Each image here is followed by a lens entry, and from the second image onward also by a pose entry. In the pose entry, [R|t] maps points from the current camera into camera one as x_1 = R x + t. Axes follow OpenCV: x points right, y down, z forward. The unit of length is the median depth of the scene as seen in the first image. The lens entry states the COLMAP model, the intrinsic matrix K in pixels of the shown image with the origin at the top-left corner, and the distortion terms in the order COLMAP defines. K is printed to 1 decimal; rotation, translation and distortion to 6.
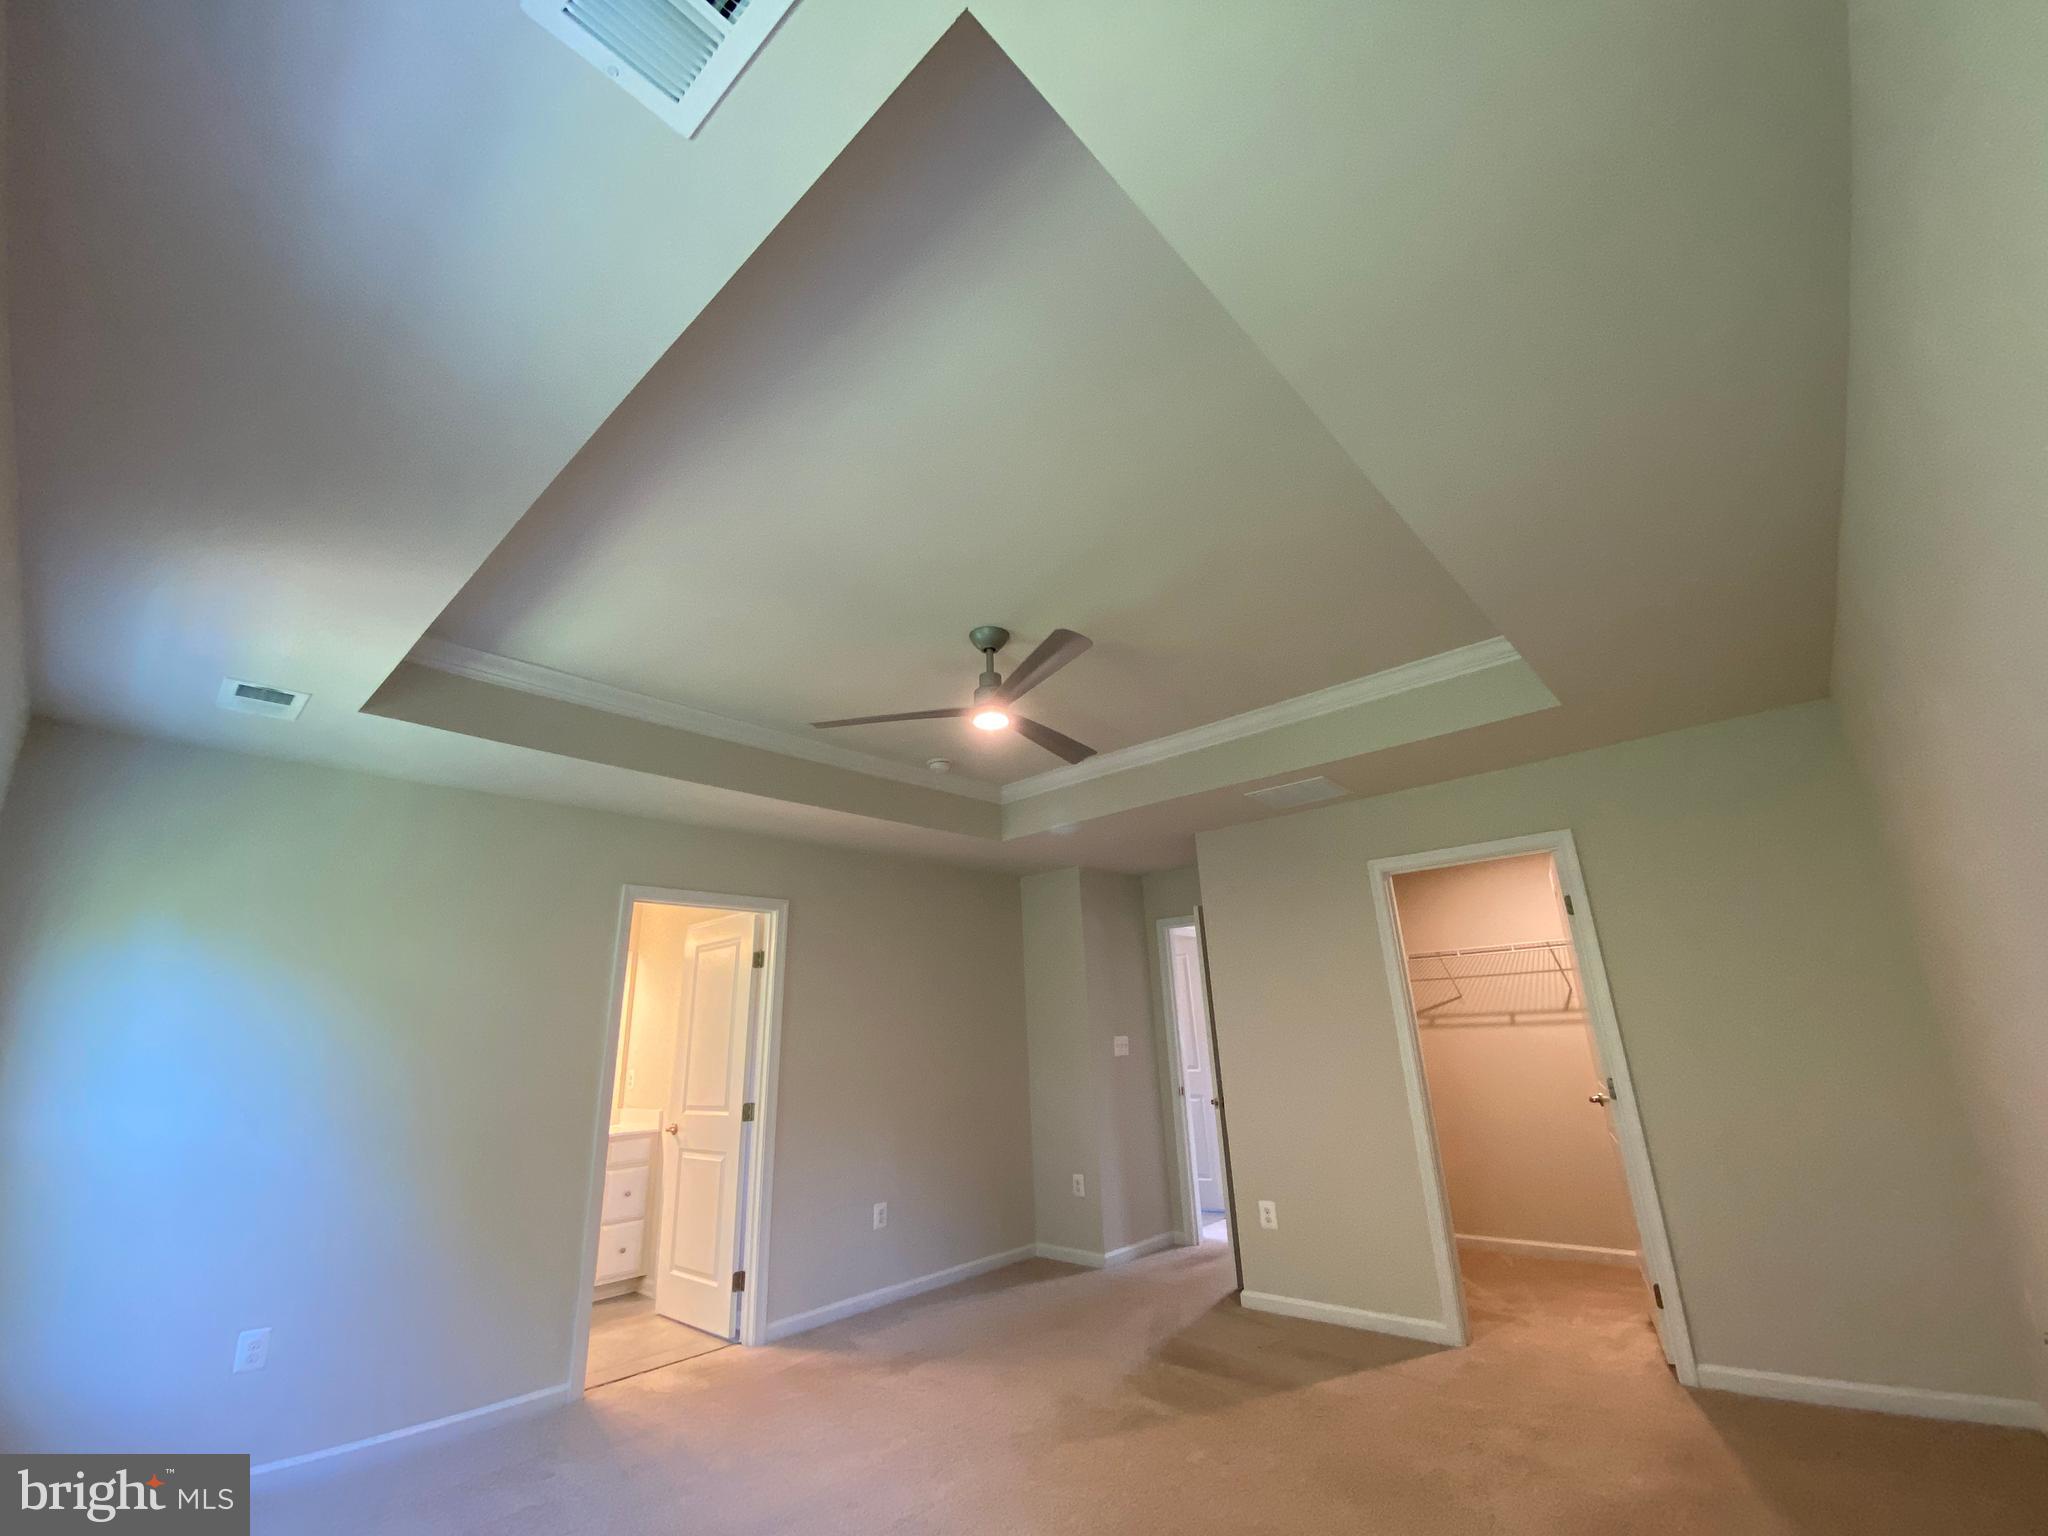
lens RADIAL K [[835.8, 0, 1025.6], [0, 835.8, 771.5], [0, 0, 1]] dist [0.027187, -0.026984]
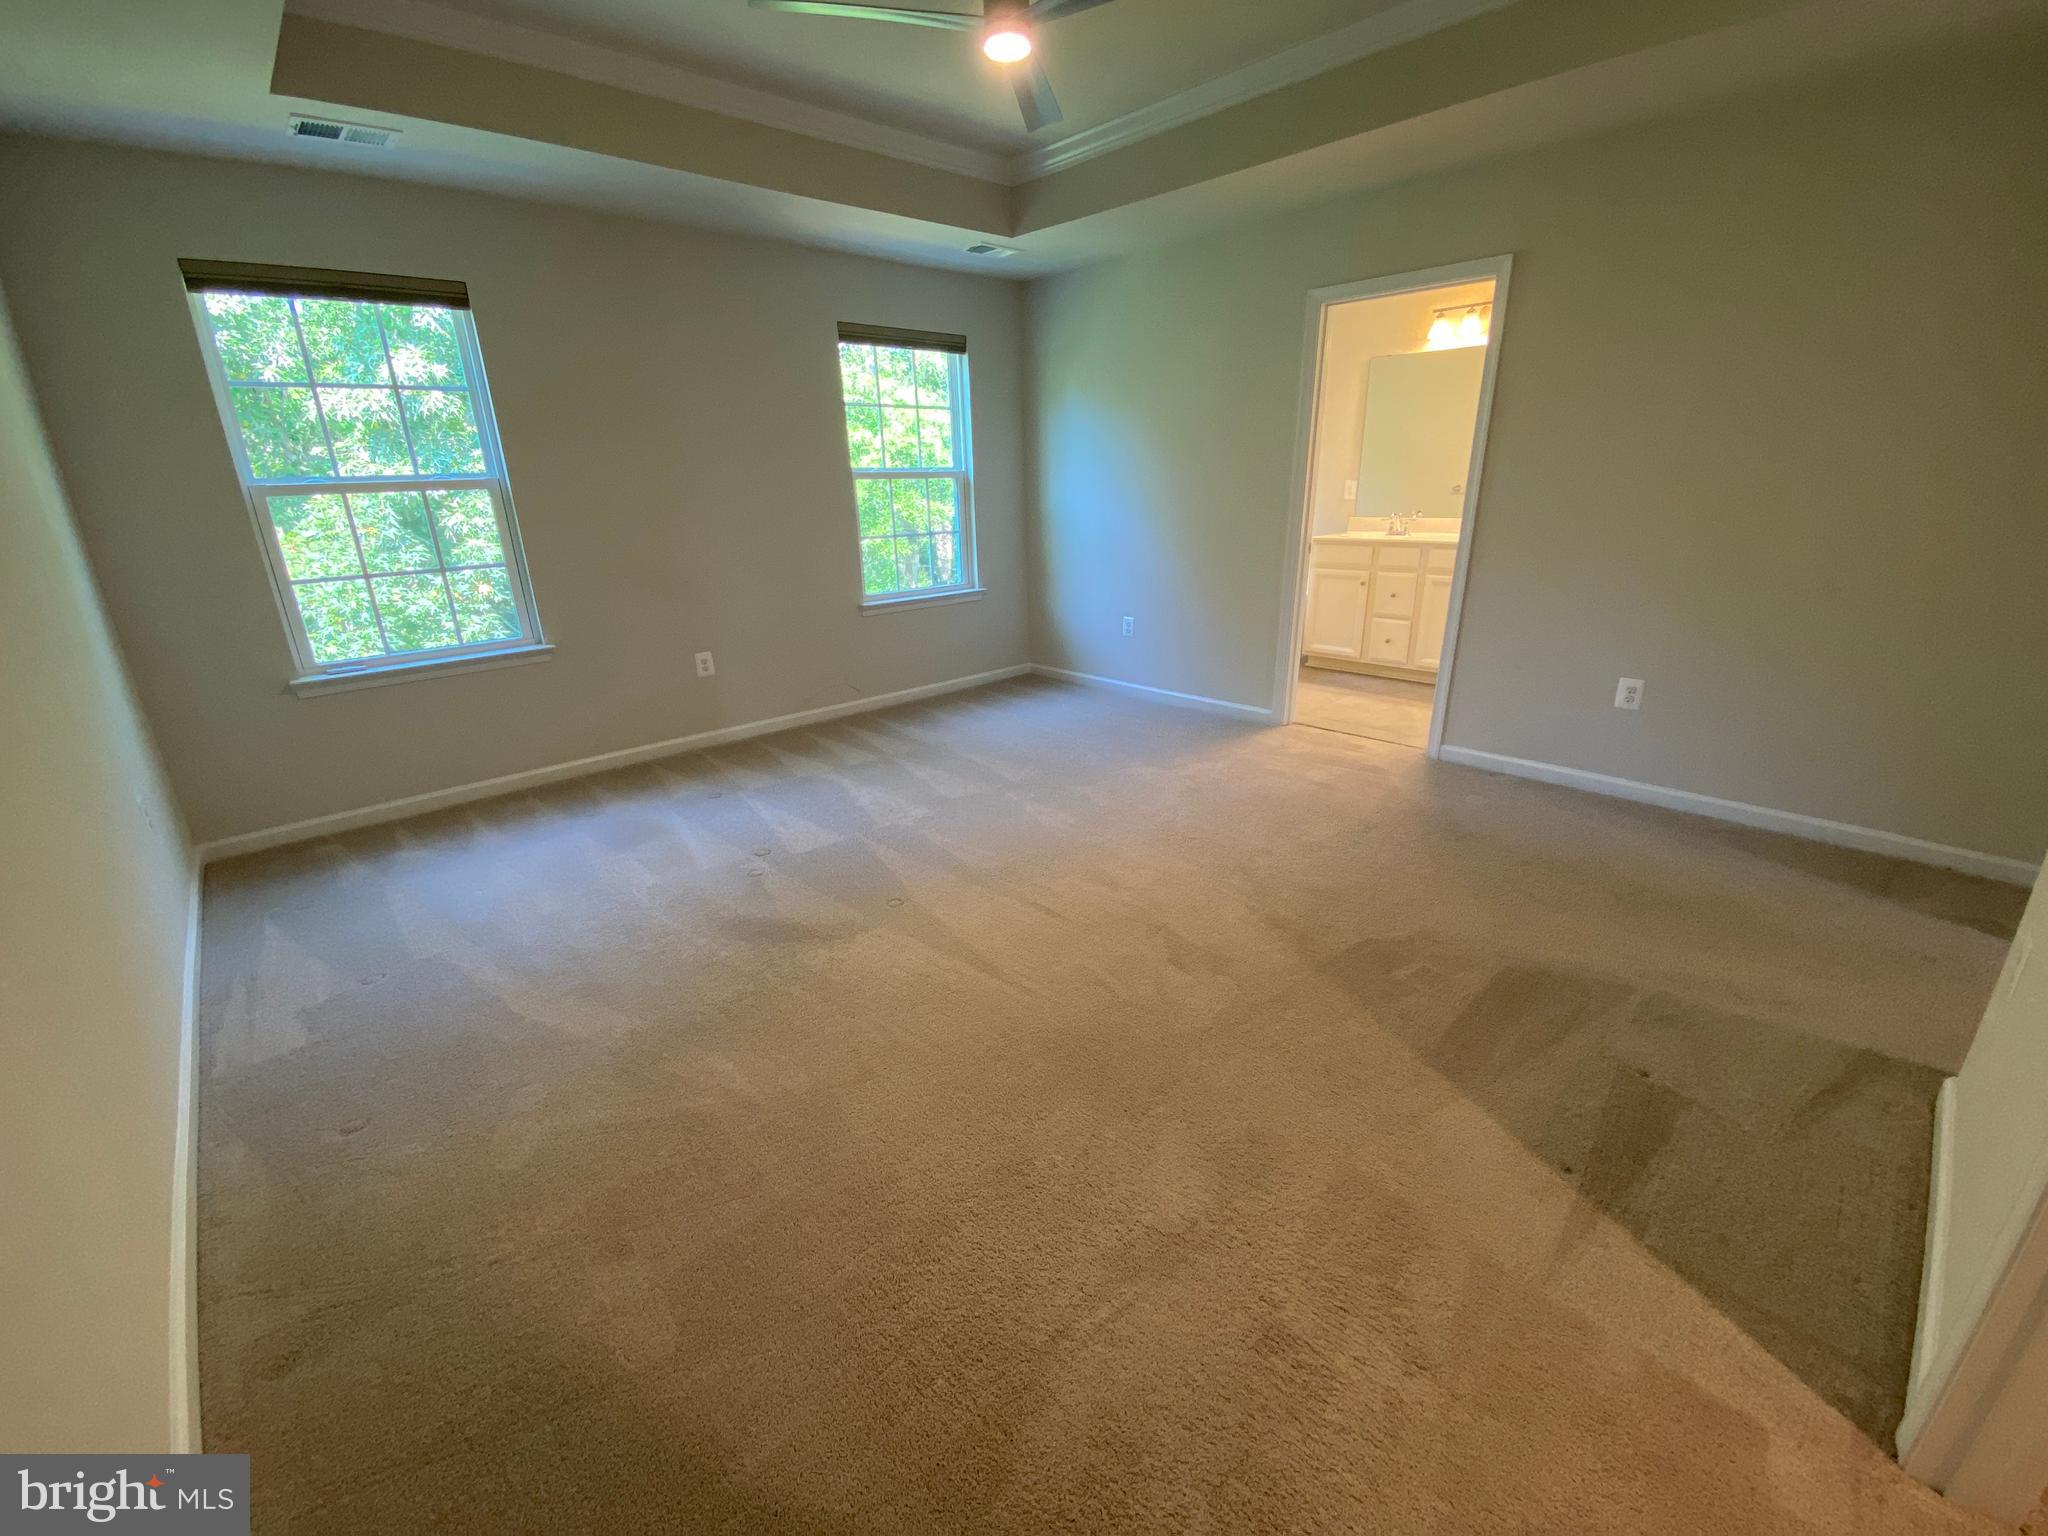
lens RADIAL K [[835.8, 0, 1025.6], [0, 835.8, 771.5], [0, 0, 1]] dist [0.027187, -0.026984]
pose [[-0.089769, 0.367718, -0.925594, 0.655365], [0.330907, 0.887564, 0.320516, 0.204924], [0.939384, -0.277513, -0.201356, 0.722119]]
